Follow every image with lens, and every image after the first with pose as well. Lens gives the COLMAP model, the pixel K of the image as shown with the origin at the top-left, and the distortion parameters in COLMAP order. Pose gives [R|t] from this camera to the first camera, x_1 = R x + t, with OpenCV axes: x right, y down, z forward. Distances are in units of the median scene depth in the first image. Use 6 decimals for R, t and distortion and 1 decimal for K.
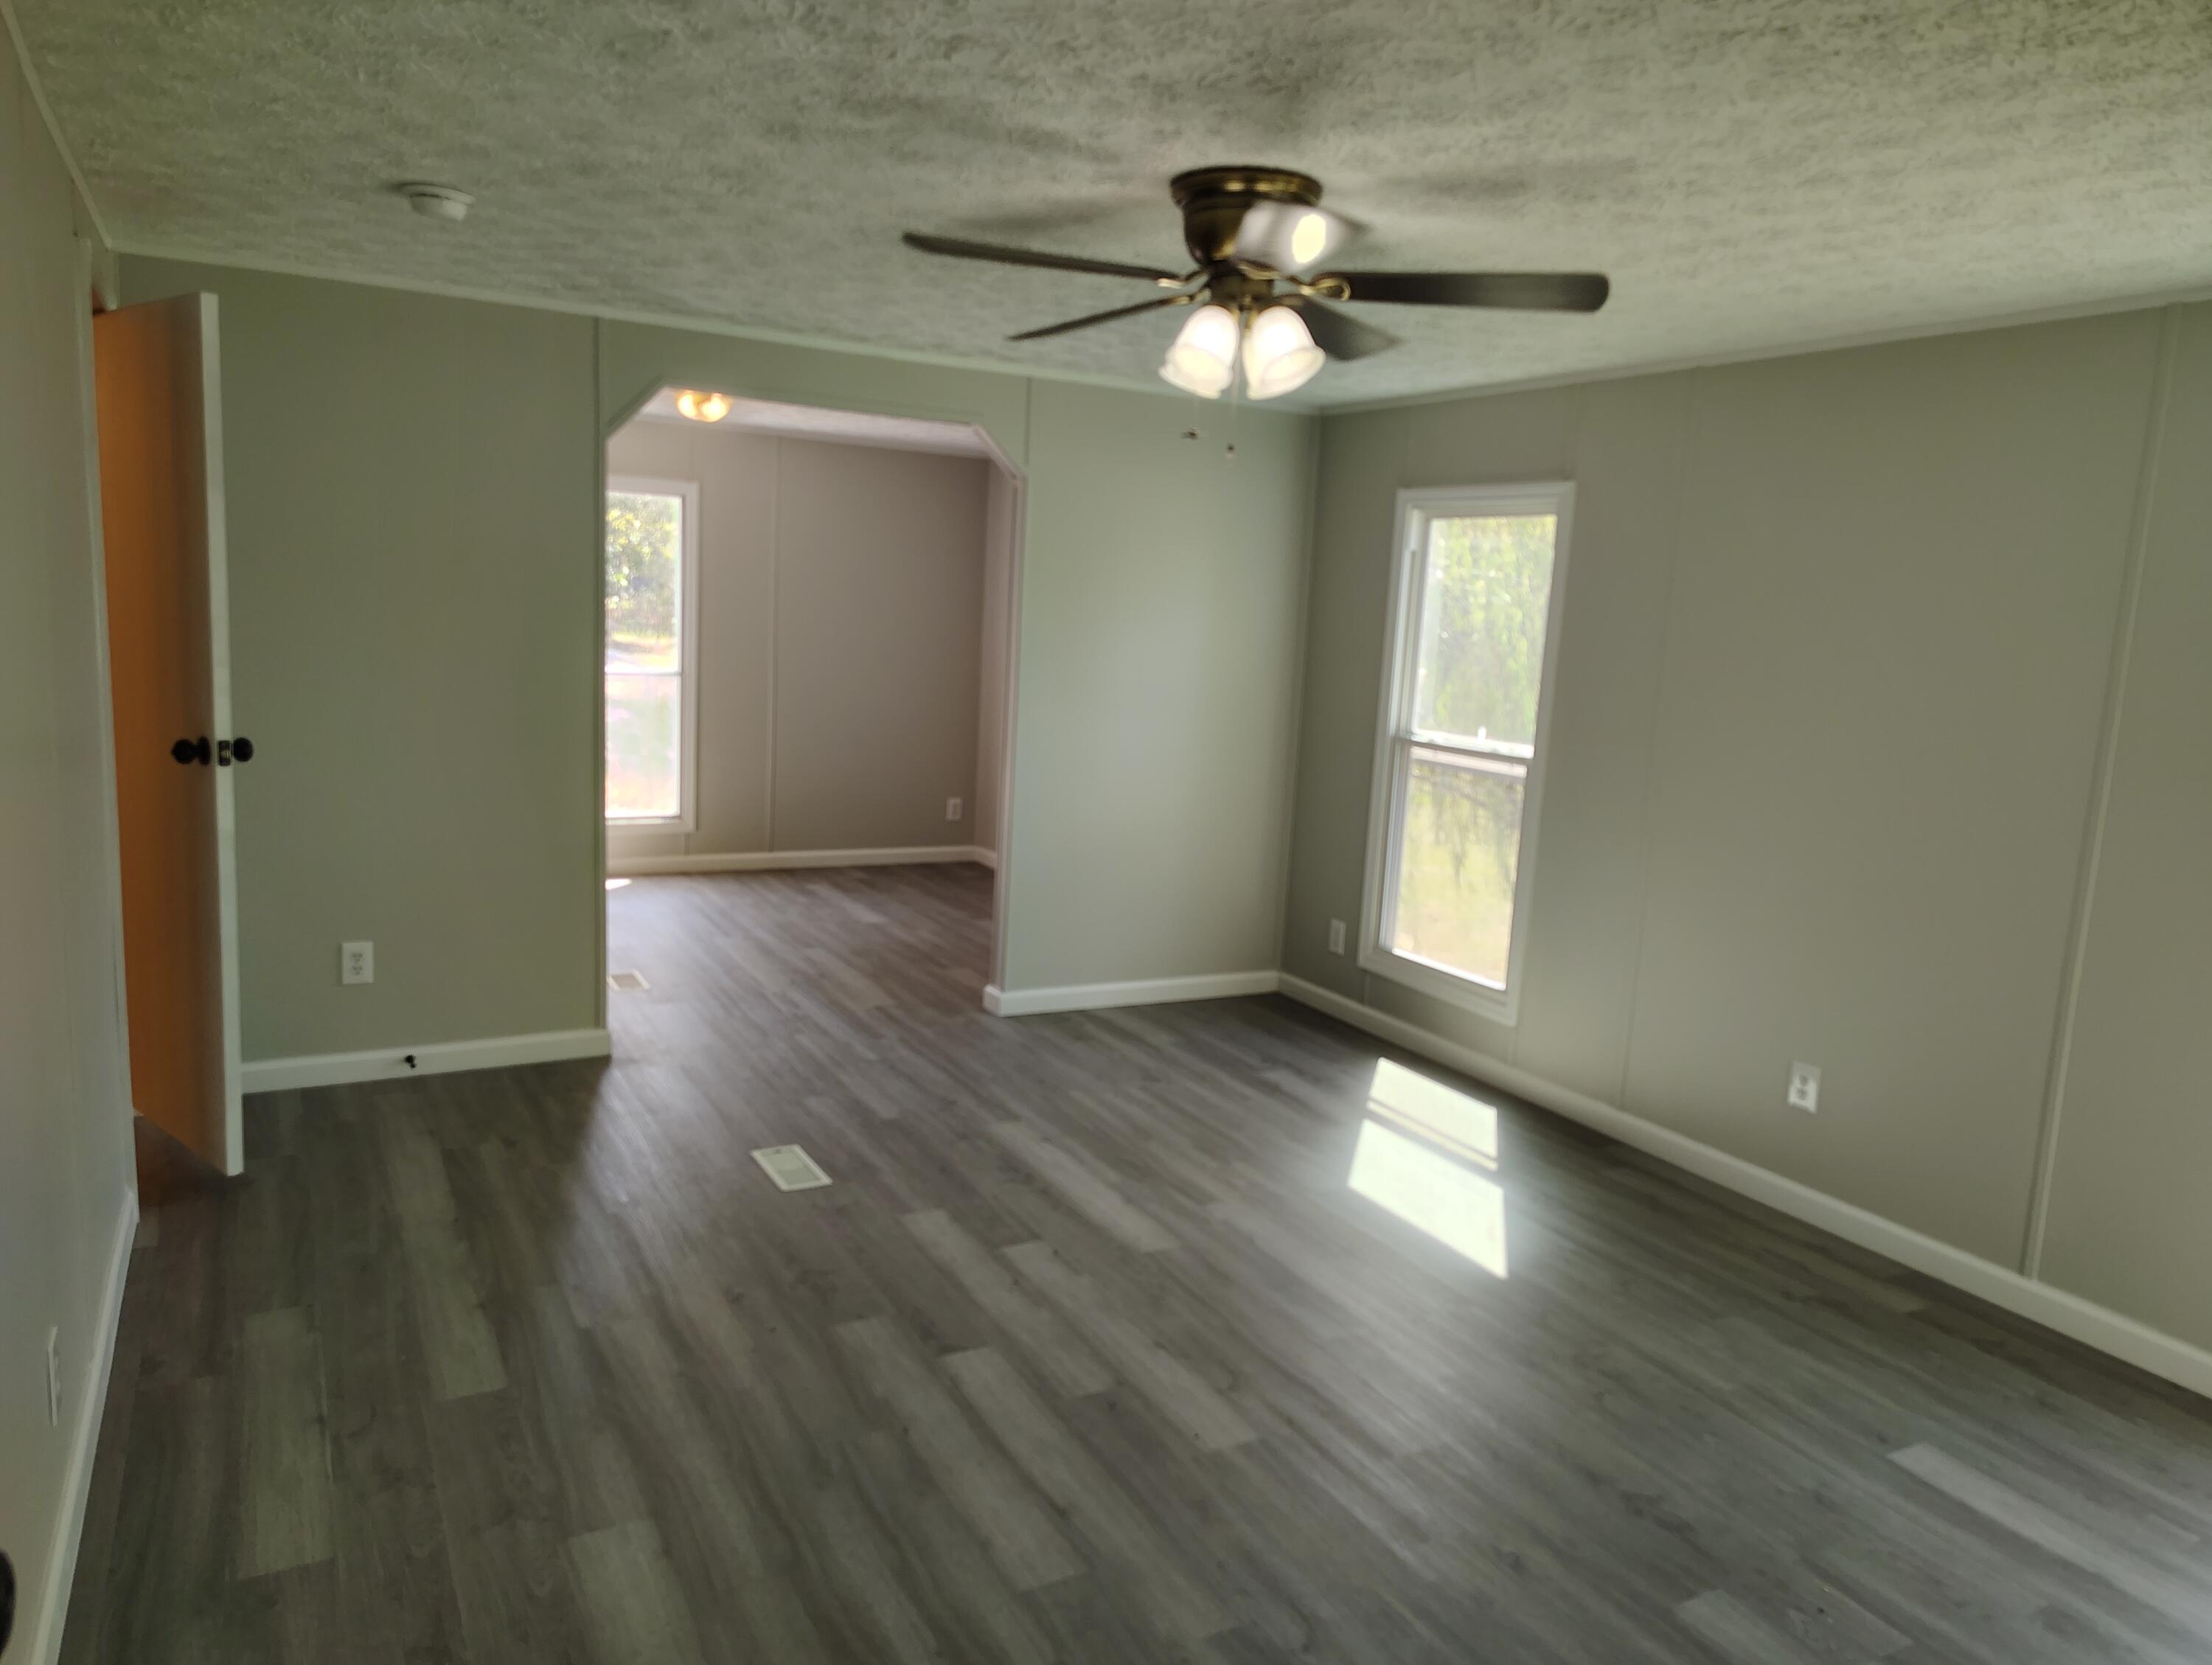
lens RADIAL K [[1515.1, 0, 1106.0], [0, 1515.1, 832.5], [0, 0, 1]] dist [0.062459, -0.069807]
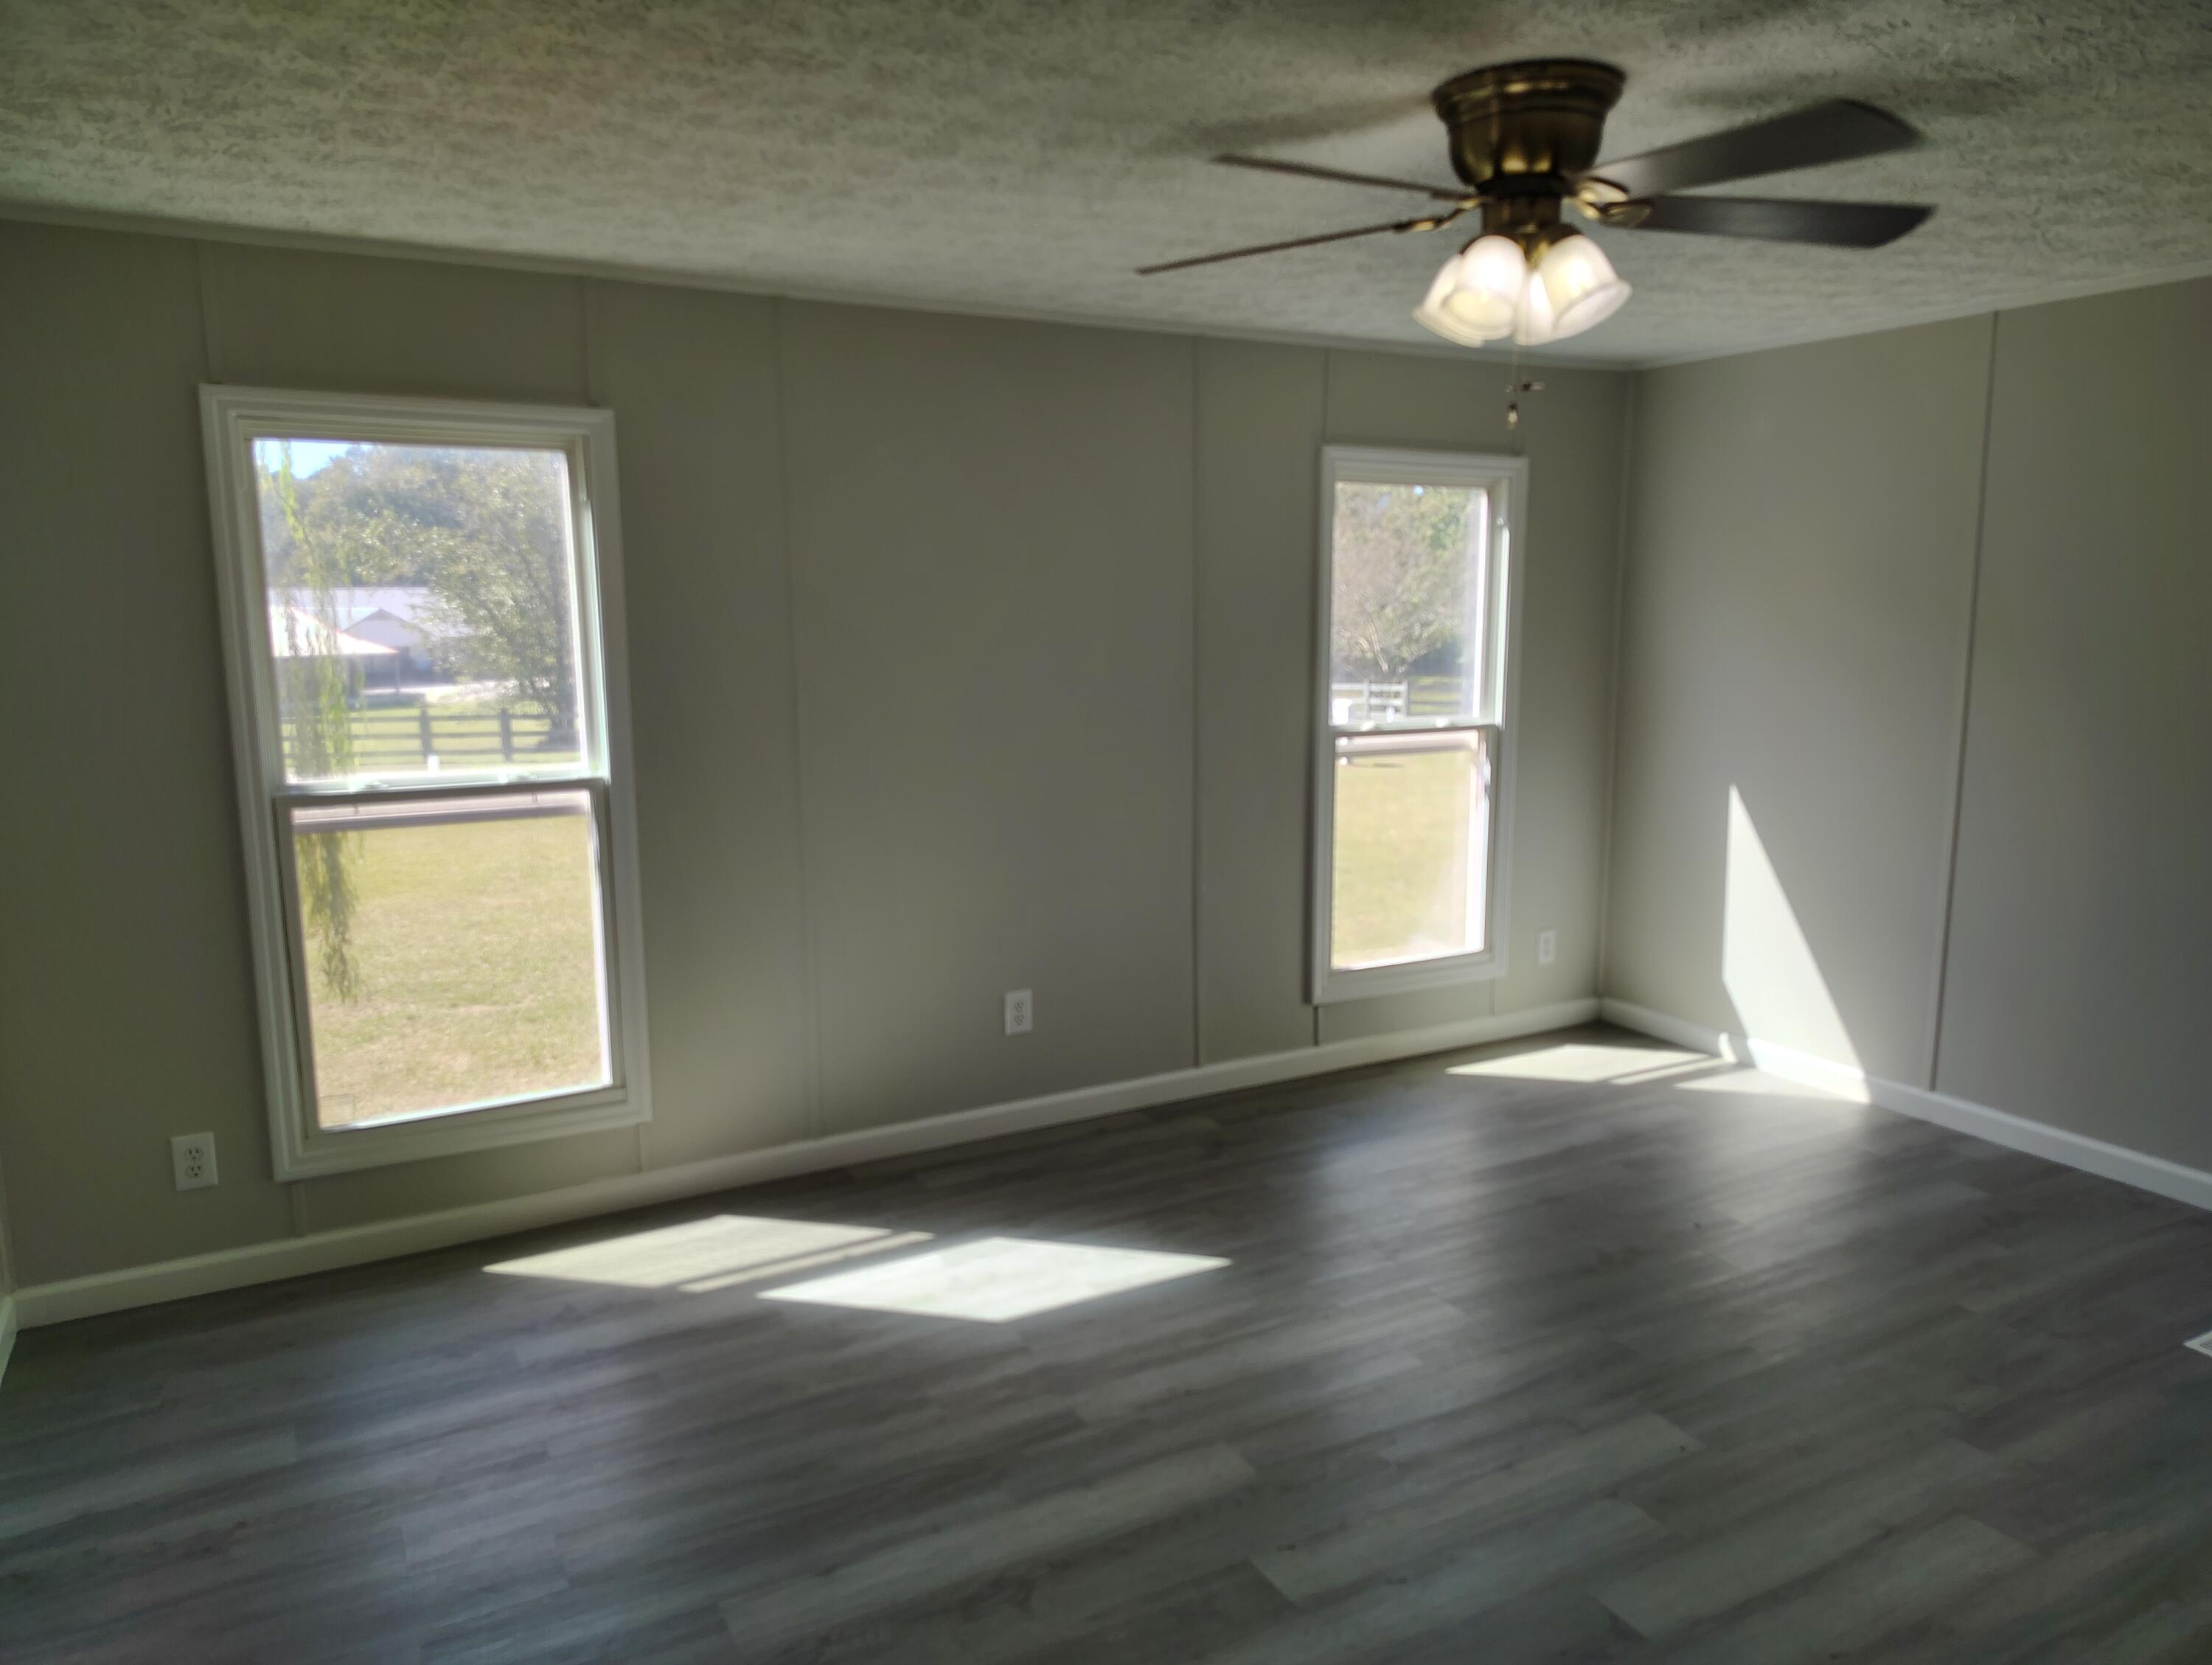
lens RADIAL K [[1515.1, 0, 1106.0], [0, 1515.1, 832.5], [0, 0, 1]] dist [0.062459, -0.069807]
pose [[-0.011390, -0.208996, 0.977850, -0.617482], [0.156098, 0.965553, 0.208186, -0.185386], [-0.987676, 0.155012, 0.021626, 0.977752]]
